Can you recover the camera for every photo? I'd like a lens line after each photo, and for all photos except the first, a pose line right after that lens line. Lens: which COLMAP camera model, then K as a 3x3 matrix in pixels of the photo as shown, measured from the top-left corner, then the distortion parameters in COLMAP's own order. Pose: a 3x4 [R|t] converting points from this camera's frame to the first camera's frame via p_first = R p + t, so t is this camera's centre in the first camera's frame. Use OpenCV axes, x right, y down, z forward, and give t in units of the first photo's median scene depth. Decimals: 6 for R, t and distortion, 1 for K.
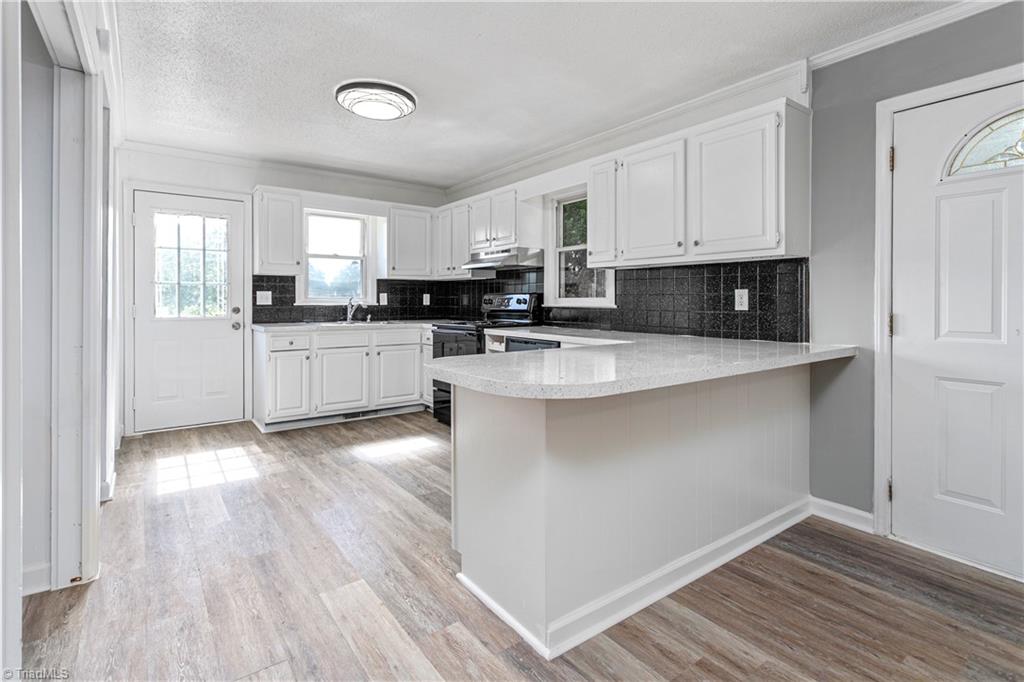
lens RADIAL K [[494.7, 0, 508.4], [0, 494.7, 300.5], [0, 0, 1]] dist [-0.007137, 0.001987]
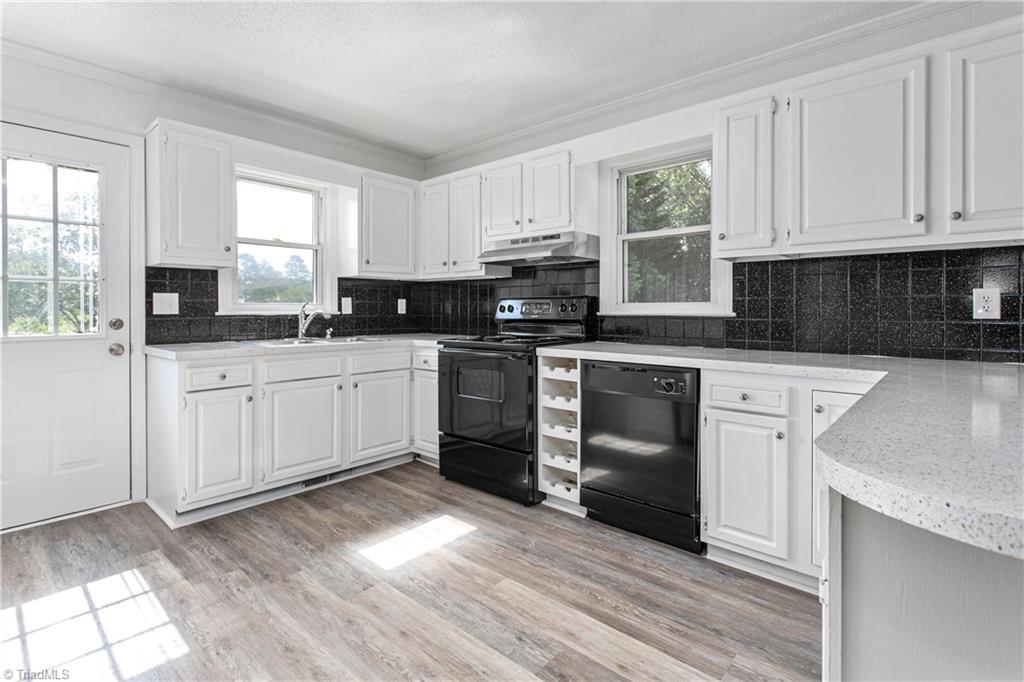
lens RADIAL K [[494.7, 0, 510.1], [0, 494.7, 309.7], [0, 0, 1]] dist [-0.007137, 0.001987]
pose [[0.978239, -0.003200, 0.207456, -0.207905], [0.002876, 0.999994, 0.001861, 0.002697], [-0.207461, -0.001223, 0.978243, 0.312782]]
